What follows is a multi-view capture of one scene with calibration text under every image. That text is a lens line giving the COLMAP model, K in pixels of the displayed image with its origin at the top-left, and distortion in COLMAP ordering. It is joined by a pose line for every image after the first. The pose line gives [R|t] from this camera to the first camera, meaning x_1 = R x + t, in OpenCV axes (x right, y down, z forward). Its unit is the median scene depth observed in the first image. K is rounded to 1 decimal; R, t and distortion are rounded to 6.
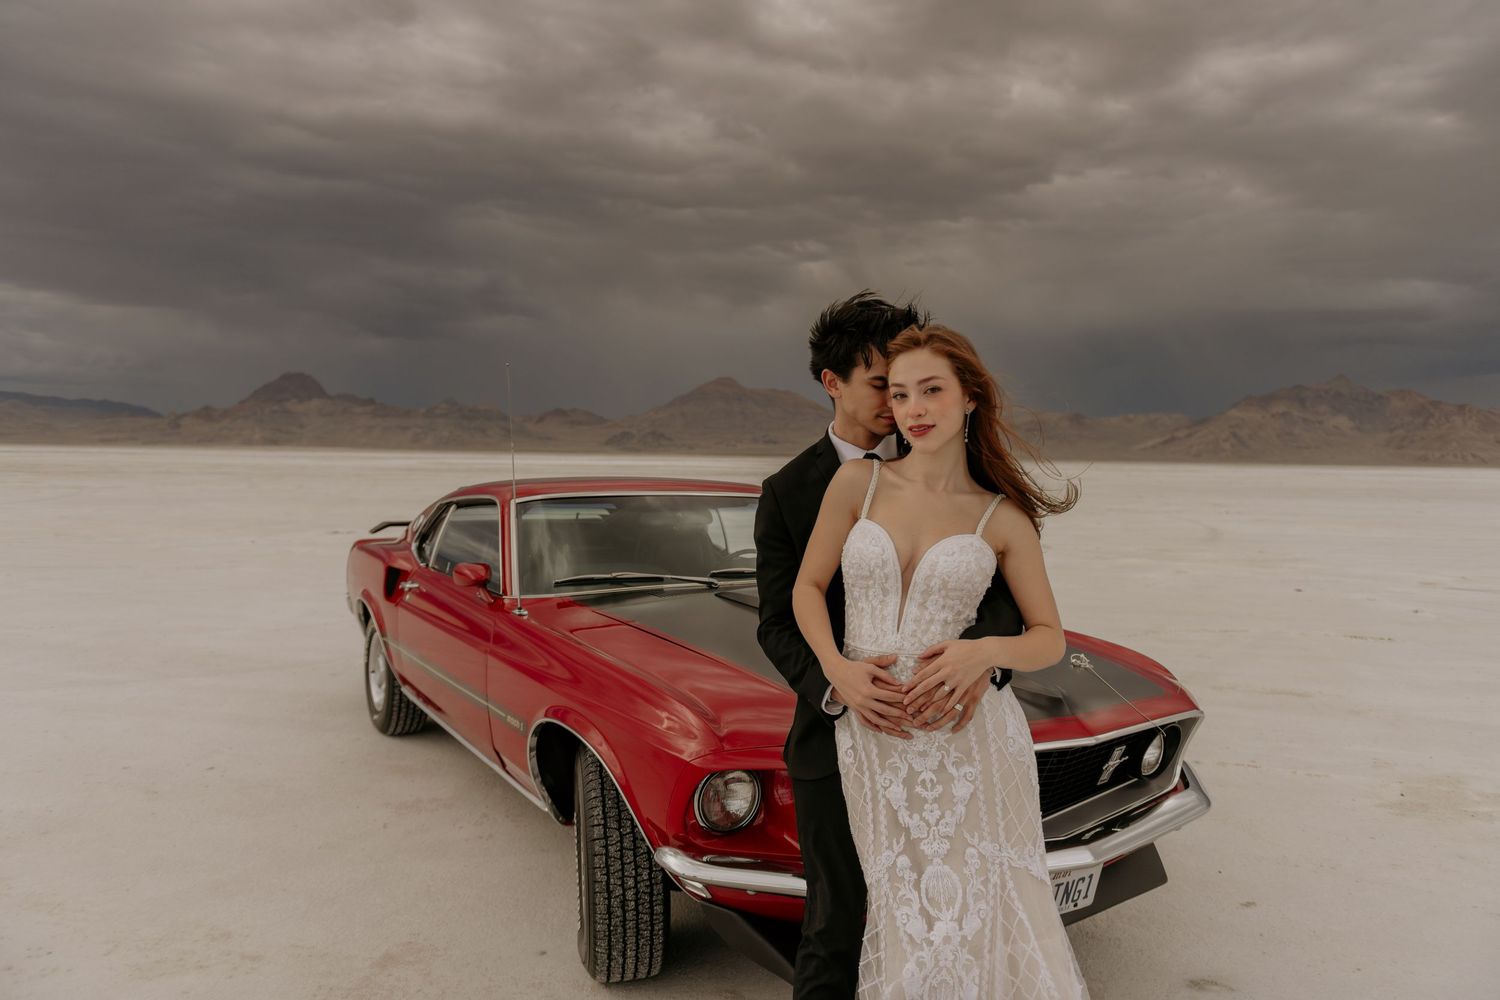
lens RADIAL K [[1014.3, 0, 750.0], [0, 1014.3, 500.0], [0, 0, 1]] dist [0.001299, -0.005372]
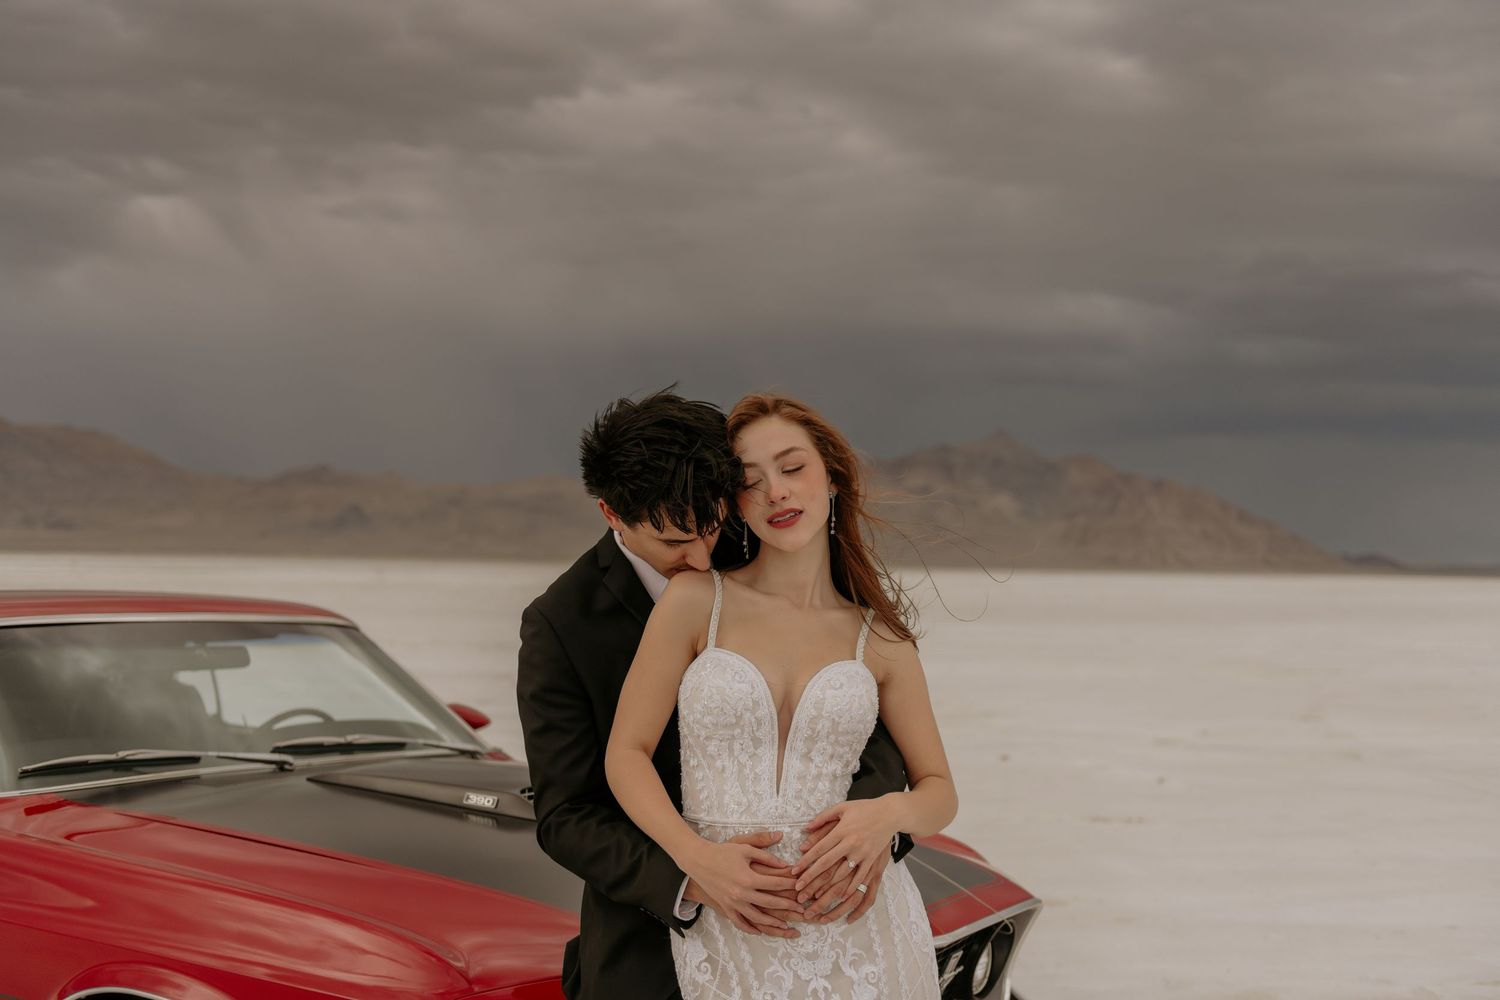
lens RADIAL K [[1837.8, 0, 750.0], [0, 1837.8, 500.0], [0, 0, 1]] dist [-0.074752, 0.035846]
pose [[0.920503, 0.015185, 0.390439, -0.339142], [0.013059, 0.997491, -0.069584, 0.007123], [-0.390516, 0.069151, 0.917995, -0.205277]]
